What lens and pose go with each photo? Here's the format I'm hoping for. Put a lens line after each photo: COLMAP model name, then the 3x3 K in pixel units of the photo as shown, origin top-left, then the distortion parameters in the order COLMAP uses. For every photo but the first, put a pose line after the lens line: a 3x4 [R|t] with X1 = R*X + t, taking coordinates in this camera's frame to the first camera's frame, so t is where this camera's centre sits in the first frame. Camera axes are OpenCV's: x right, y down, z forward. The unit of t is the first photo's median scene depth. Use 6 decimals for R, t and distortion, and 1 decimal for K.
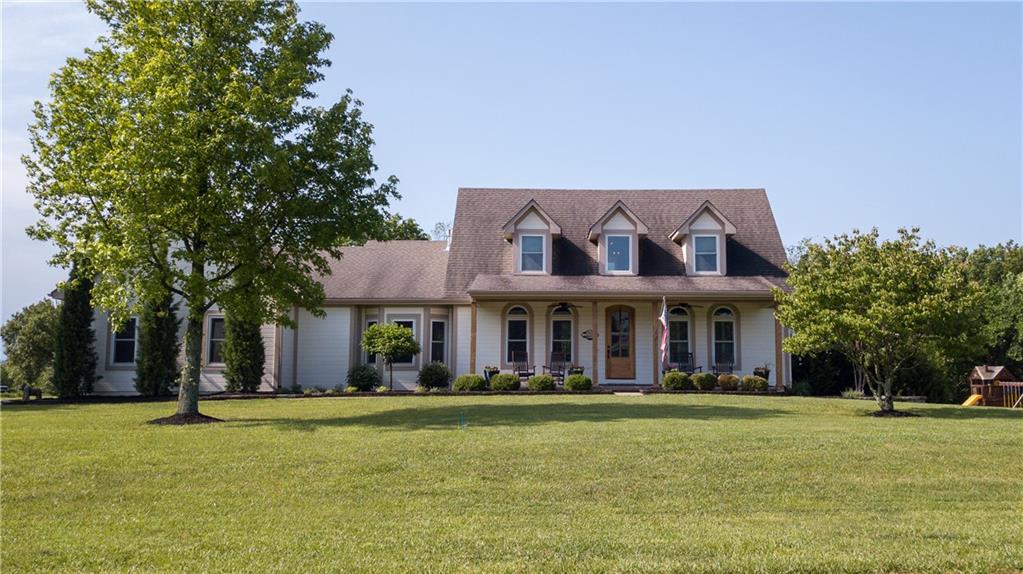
lens RADIAL K [[786.7, 0, 511.5], [0, 786.7, 287.0], [0, 0, 1]] dist [0.007814, -0.003132]
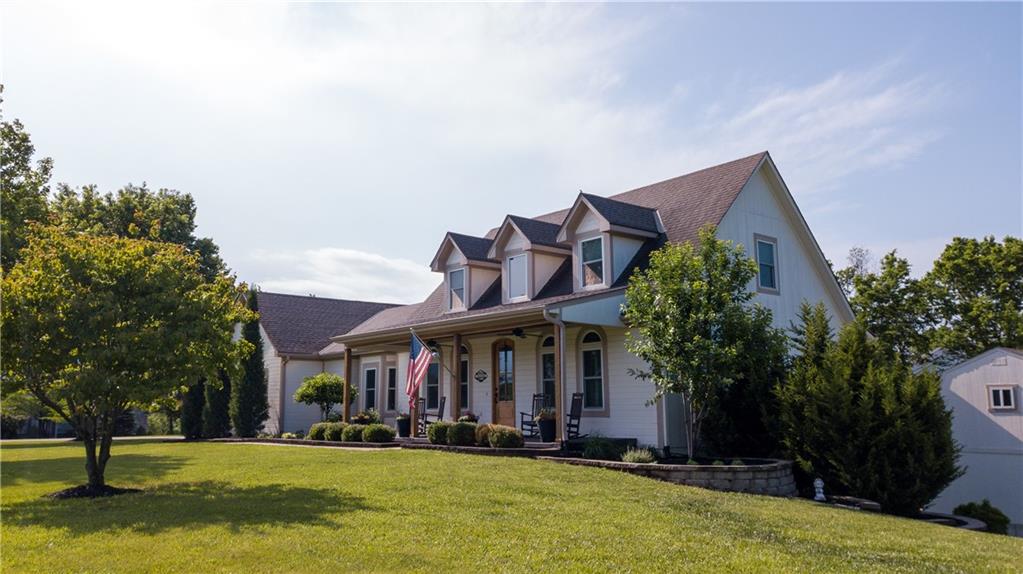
lens RADIAL K [[786.7, 0, 511.5], [0, 786.7, 287.0], [0, 0, 1]] dist [0.007814, -0.003132]
pose [[0.638951, -0.121710, -0.759558, 0.793451], [0.109743, 0.991727, -0.066595, 0.024656], [0.761379, -0.040805, 0.647021, 0.461386]]
